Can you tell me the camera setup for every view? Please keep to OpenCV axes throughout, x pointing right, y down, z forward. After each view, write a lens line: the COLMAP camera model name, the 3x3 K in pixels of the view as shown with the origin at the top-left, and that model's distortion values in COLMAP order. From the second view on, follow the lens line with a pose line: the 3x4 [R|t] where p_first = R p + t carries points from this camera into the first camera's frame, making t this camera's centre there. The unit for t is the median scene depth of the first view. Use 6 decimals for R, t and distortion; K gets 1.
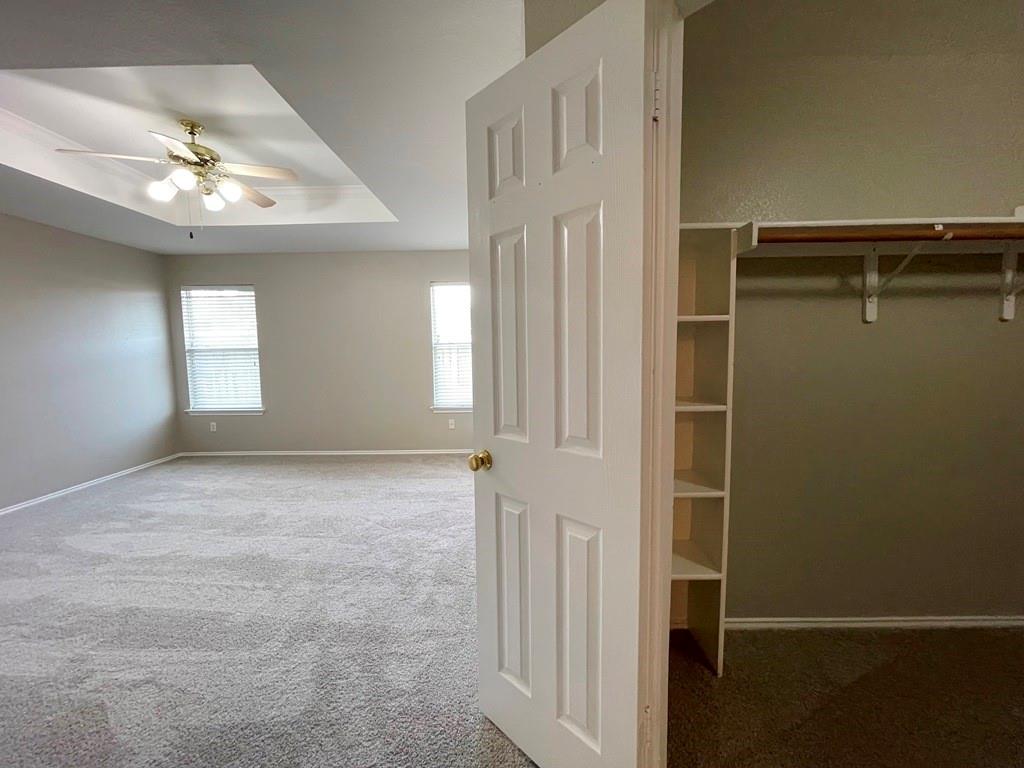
lens RADIAL K [[413.0, 0, 513.6], [0, 413.0, 384.3], [0, 0, 1]] dist [-0.003210, 0.000374]
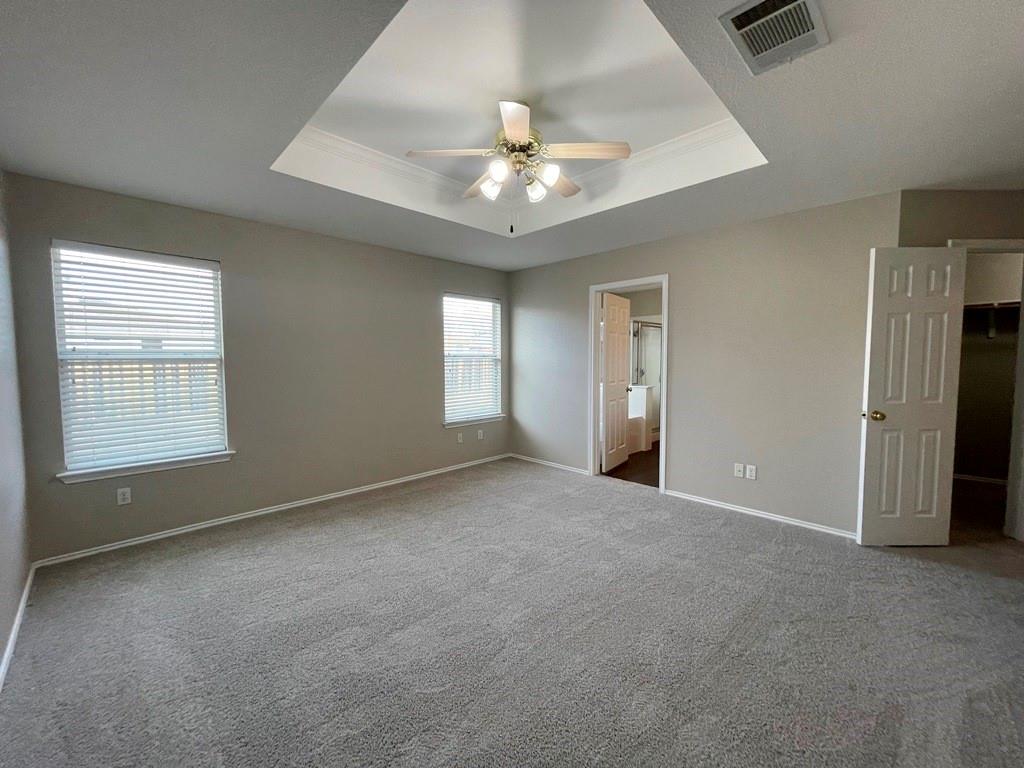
lens RADIAL K [[413.0, 0, 527.8], [0, 413.0, 382.6], [0, 0, 1]] dist [-0.003210, 0.000374]
pose [[0.691497, -0.031752, 0.721681, -1.022953], [0.054929, 0.998452, -0.008703, -0.023460], [-0.720288, 0.045660, 0.692171, 0.285229]]
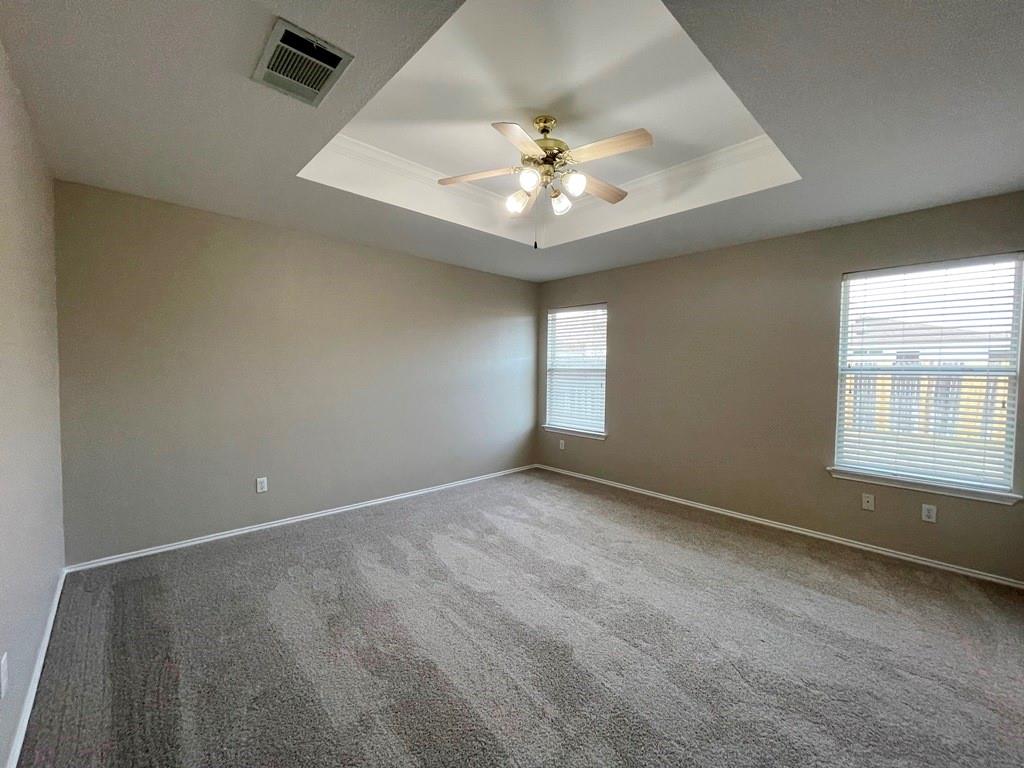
lens RADIAL K [[413.0, 0, 513.8], [0, 413.0, 381.6], [0, 0, 1]] dist [-0.003210, 0.000374]
pose [[0.690824, 0.047776, -0.721442, -0.112519], [-0.086516, 0.996108, -0.016879, -0.034175], [0.717828, 0.074076, 0.692269, 0.267801]]
